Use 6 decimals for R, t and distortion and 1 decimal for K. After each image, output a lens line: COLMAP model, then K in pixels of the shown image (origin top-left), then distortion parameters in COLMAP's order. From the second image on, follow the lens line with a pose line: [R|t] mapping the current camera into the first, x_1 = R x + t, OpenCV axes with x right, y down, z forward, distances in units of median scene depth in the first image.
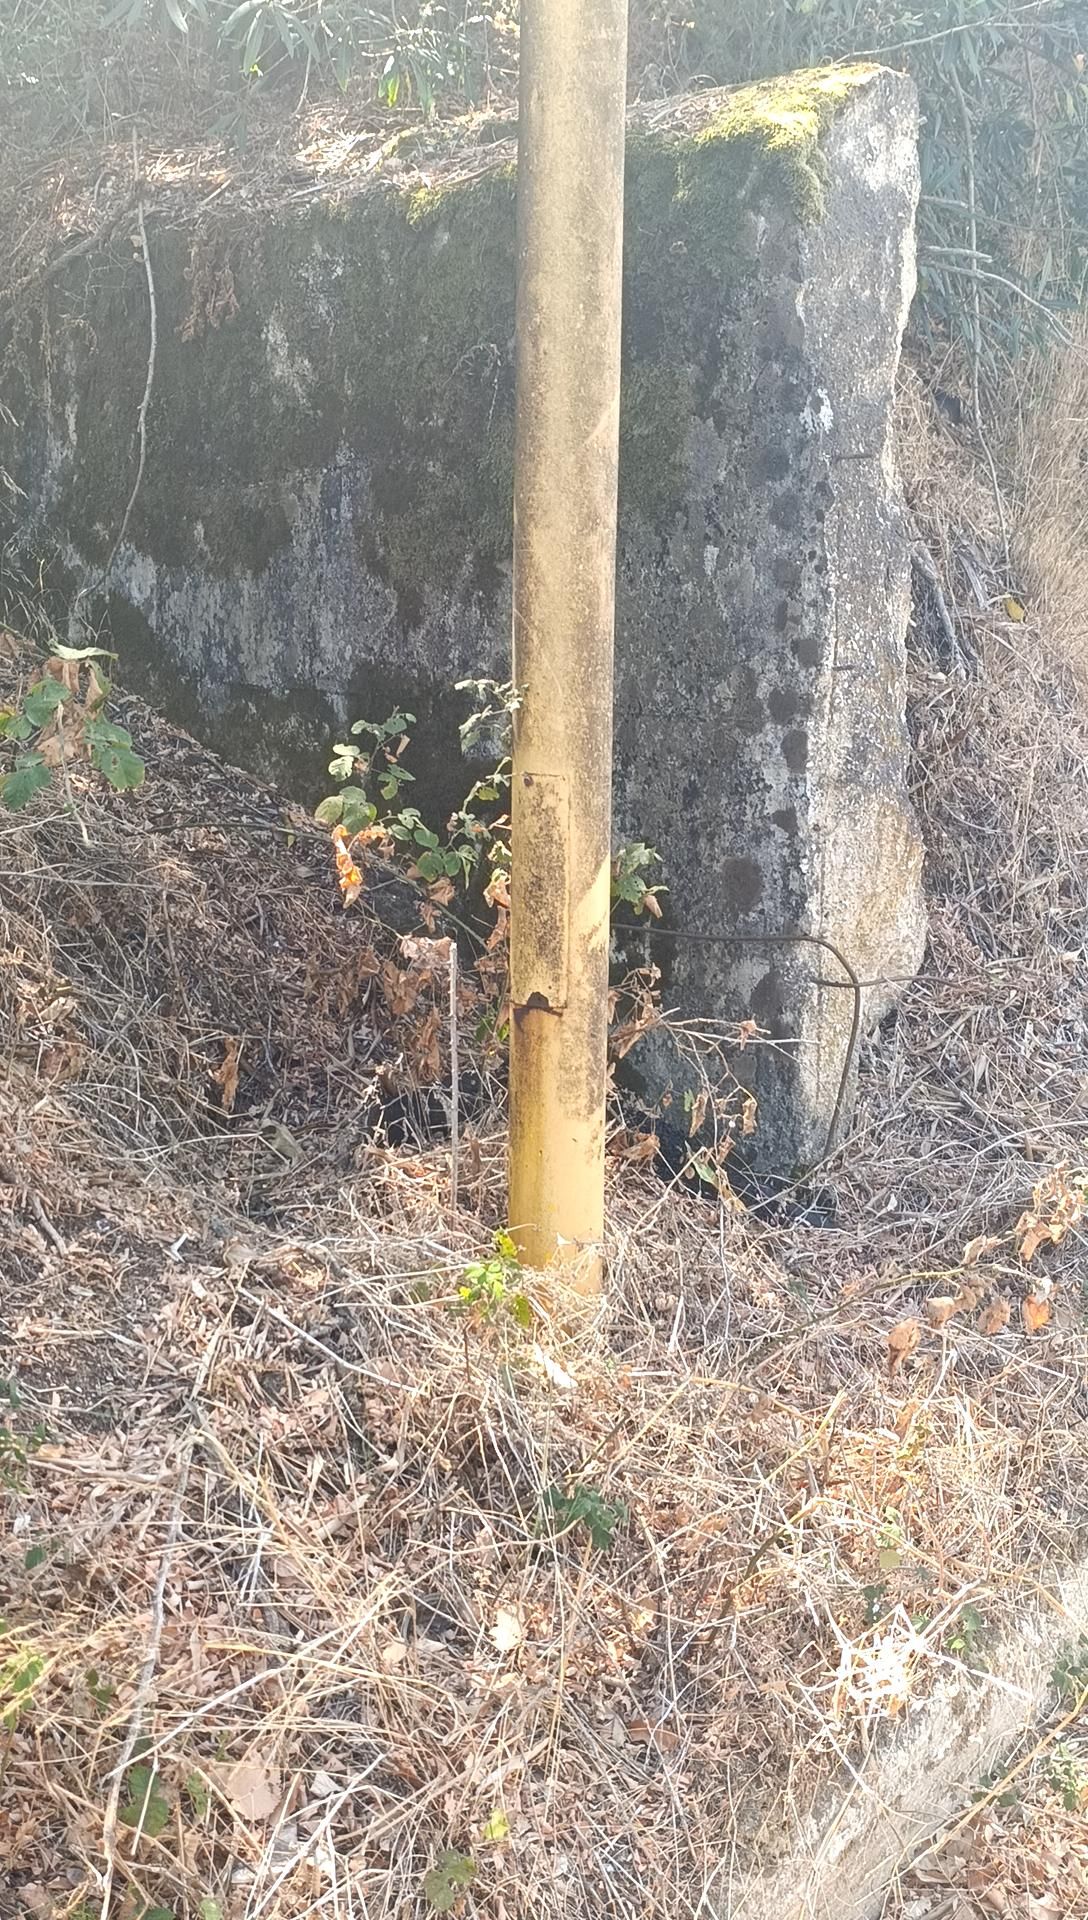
lens RADIAL K [[1524.0, 0, 546.3], [0, 1524.0, 957.2], [0, 0, 1]] dist [-0.001505, 0.000074]
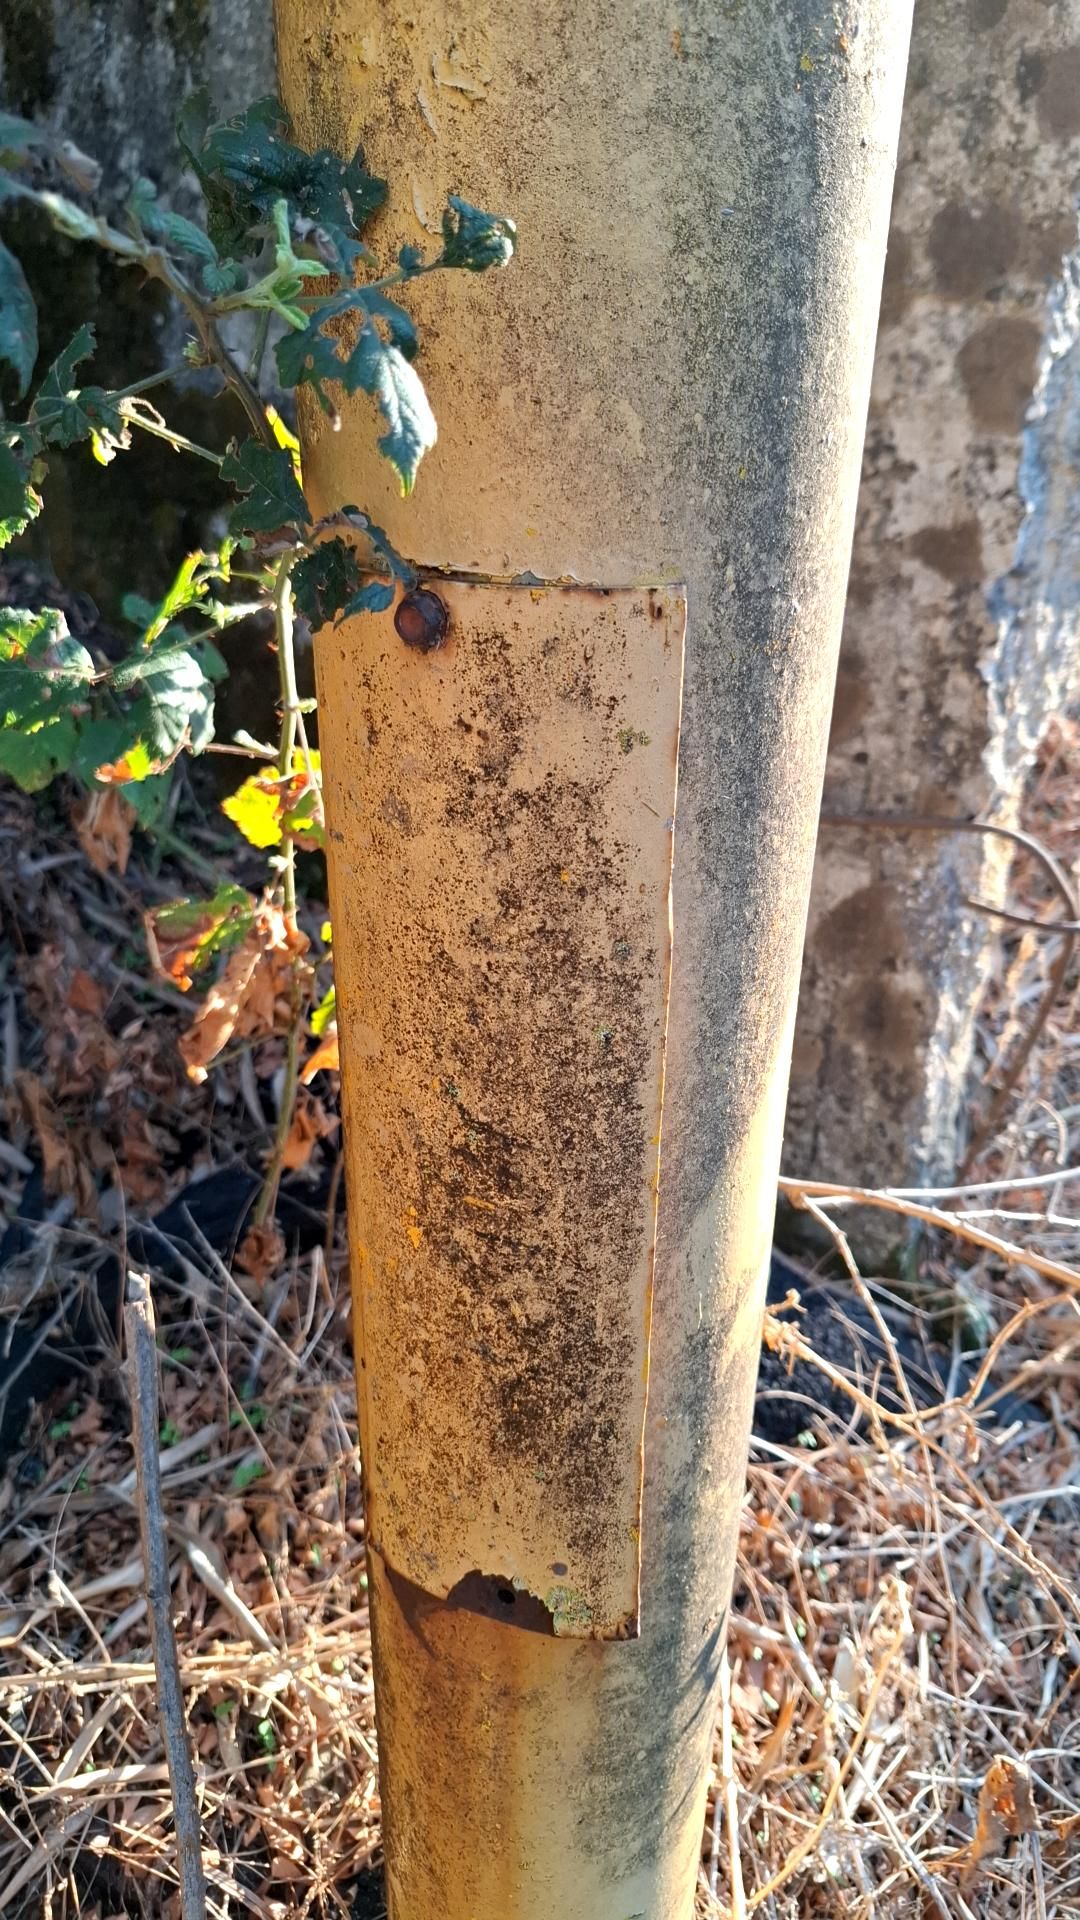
lens RADIAL K [[1385.4, 0, 533.1], [0, 1385.4, 964.6], [0, 0, 1]] dist [-0.007614, -0.007205]
pose [[0.987235, -0.069494, 0.143307, -0.017898], [0.027330, 0.960357, 0.277430, -0.089434], [-0.156905, -0.269972, 0.949998, 0.624474]]
